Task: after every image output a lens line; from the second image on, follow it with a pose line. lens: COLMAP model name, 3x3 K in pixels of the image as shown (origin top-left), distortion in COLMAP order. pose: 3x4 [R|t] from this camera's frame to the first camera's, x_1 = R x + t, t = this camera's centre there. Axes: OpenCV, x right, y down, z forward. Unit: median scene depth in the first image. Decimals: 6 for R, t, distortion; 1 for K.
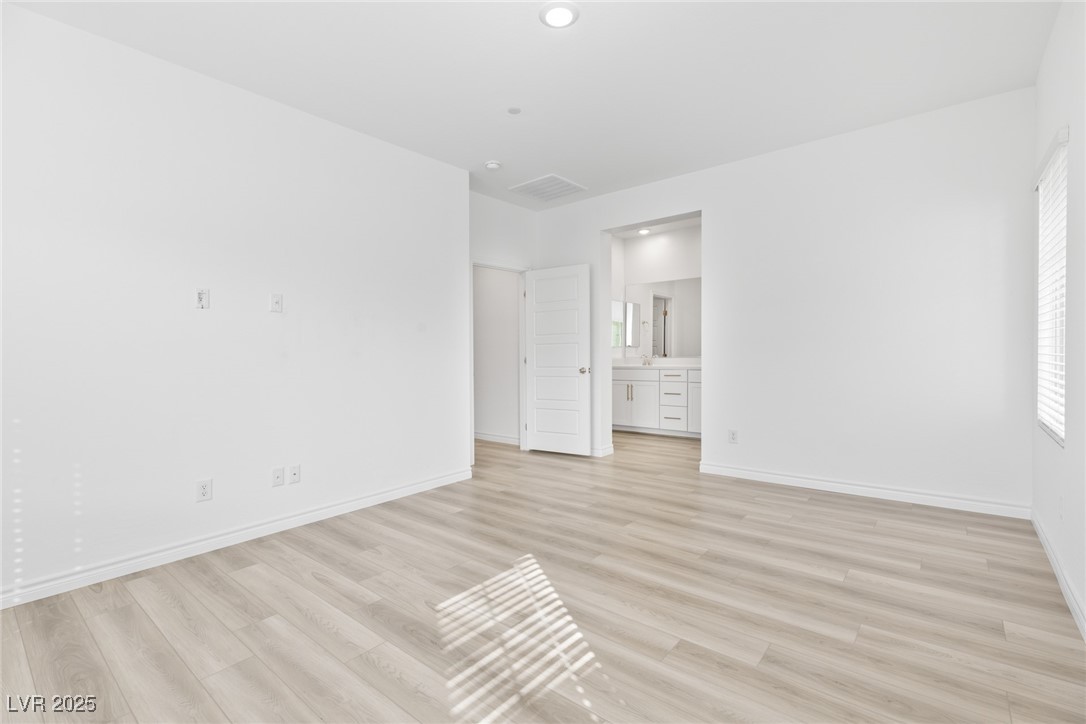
lens RADIAL K [[504.1, 0, 542.3], [0, 504.1, 354.6], [0, 0, 1]] dist [0.001888, 0.000205]
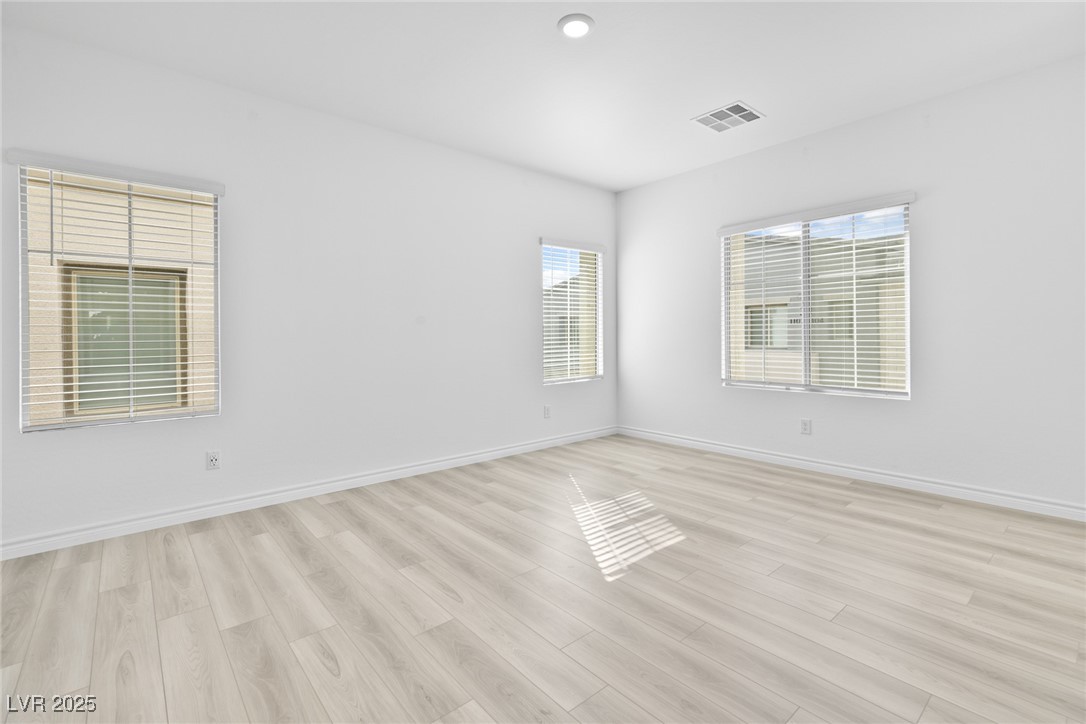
lens RADIAL K [[504.1, 0, 542.3], [0, 504.1, 354.6], [0, 0, 1]] dist [0.001888, 0.000205]
pose [[-0.986038, 0.022010, 0.165057, -0.077516], [0.028073, 0.999011, 0.034494, -0.003386], [-0.164135, 0.038646, -0.985681, 2.189670]]
